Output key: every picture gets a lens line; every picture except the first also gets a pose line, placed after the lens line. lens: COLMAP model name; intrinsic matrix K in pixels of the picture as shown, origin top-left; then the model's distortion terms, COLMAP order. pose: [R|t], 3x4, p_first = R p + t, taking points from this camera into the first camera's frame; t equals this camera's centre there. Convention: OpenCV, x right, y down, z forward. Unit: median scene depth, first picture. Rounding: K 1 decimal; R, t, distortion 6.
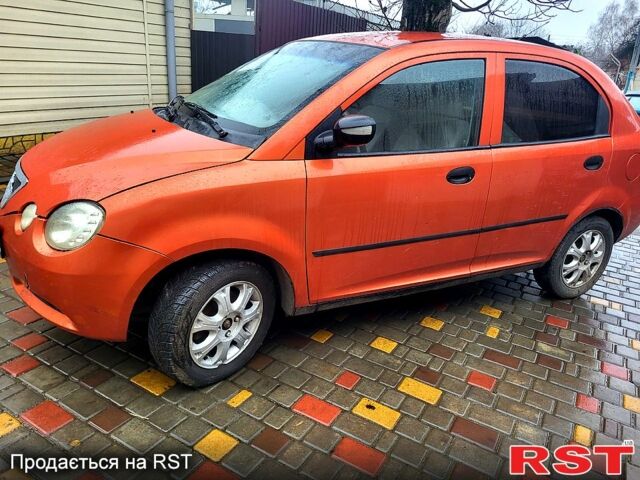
lens RADIAL K [[487.8, 0, 320.0], [0, 487.8, 240.0], [0, 0, 1]] dist [0.036468, -0.004899]
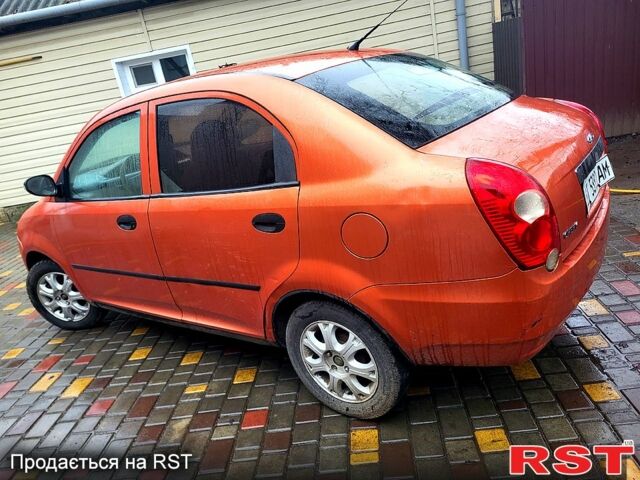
lens RADIAL K [[487.8, 0, 320.0], [0, 487.8, 240.0], [0, 0, 1]] dist [0.036468, -0.004899]
pose [[0.436707, 0.146903, -0.887529, 1.253980], [-0.106528, 0.988080, 0.111129, -0.225611], [0.893274, 0.046016, 0.447150, 0.781629]]
